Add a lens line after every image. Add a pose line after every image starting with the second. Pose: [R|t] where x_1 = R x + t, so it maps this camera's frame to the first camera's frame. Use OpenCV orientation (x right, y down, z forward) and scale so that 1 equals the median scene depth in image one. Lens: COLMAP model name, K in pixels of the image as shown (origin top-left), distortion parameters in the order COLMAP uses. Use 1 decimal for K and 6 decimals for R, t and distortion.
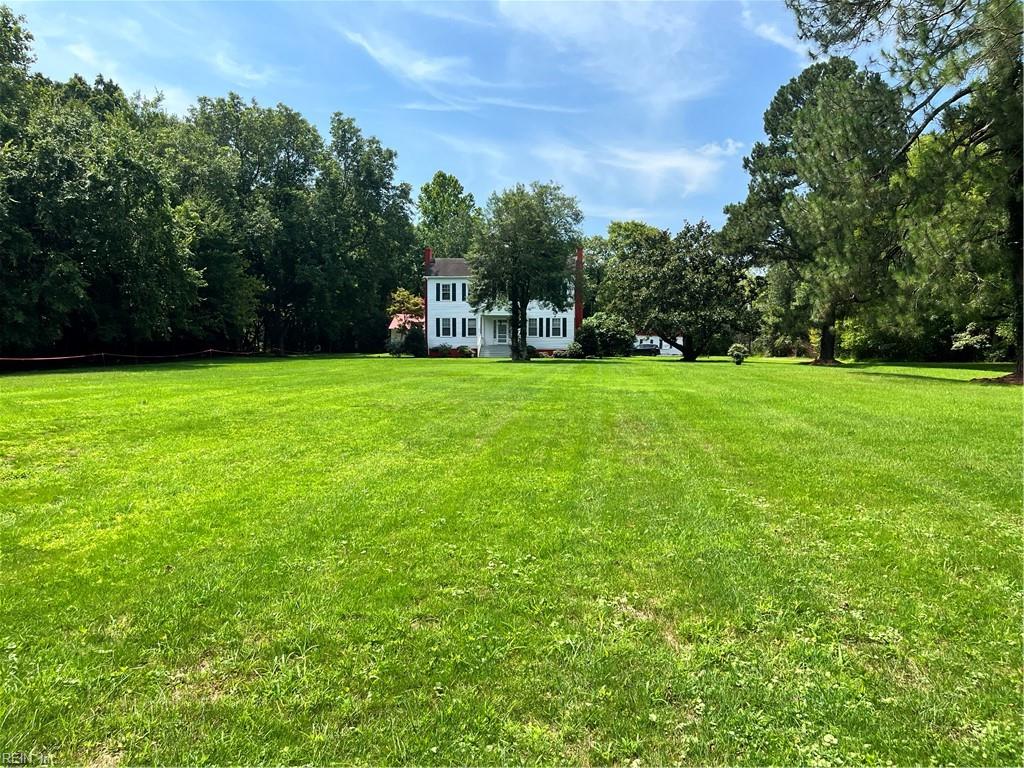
lens RADIAL K [[776.1, 0, 521.8], [0, 776.1, 384.7], [0, 0, 1]] dist [0.053866, -0.011015]
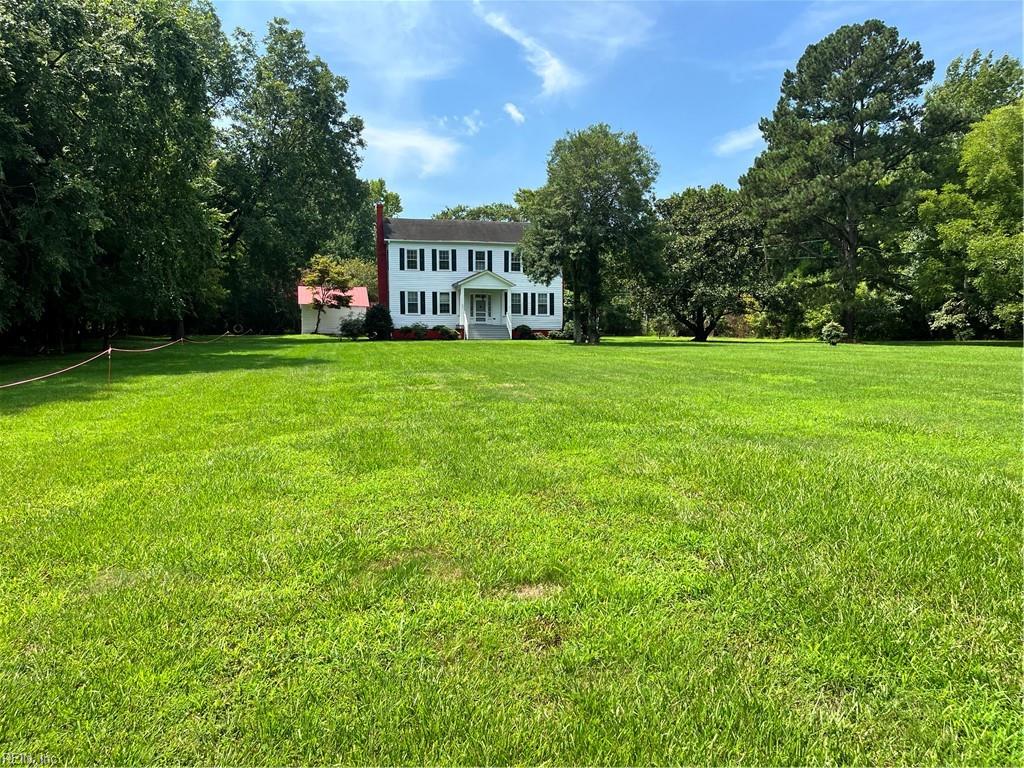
lens RADIAL K [[776.1, 0, 506.8], [0, 776.1, 385.9], [0, 0, 1]] dist [0.053866, -0.011015]
pose [[0.946718, -0.025072, 0.321086, -0.269938], [0.016548, 0.999435, 0.029249, -0.008495], [-0.321638, -0.022377, 0.946598, 0.190245]]
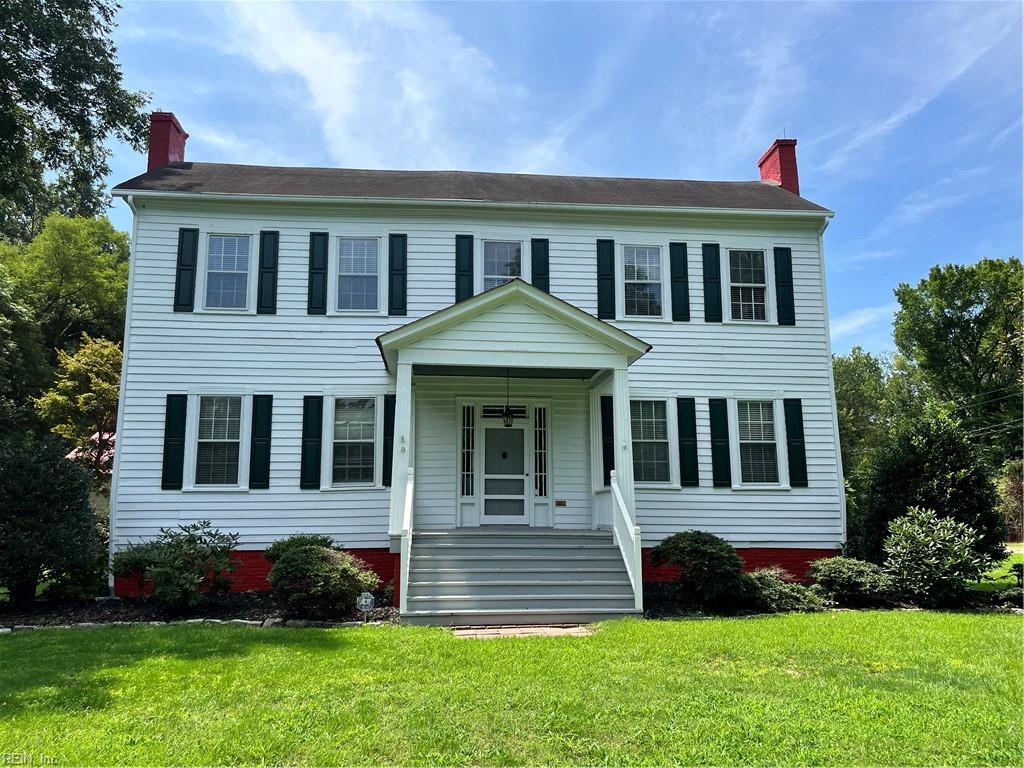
lens RADIAL K [[776.1, 0, 515.8], [0, 776.1, 393.0], [0, 0, 1]] dist [0.053866, -0.011015]
pose [[0.979860, 0.021224, 0.198555, -0.063211], [0.019554, 0.979358, -0.201186, -0.044619], [-0.198726, 0.201016, 0.959219, 0.794646]]
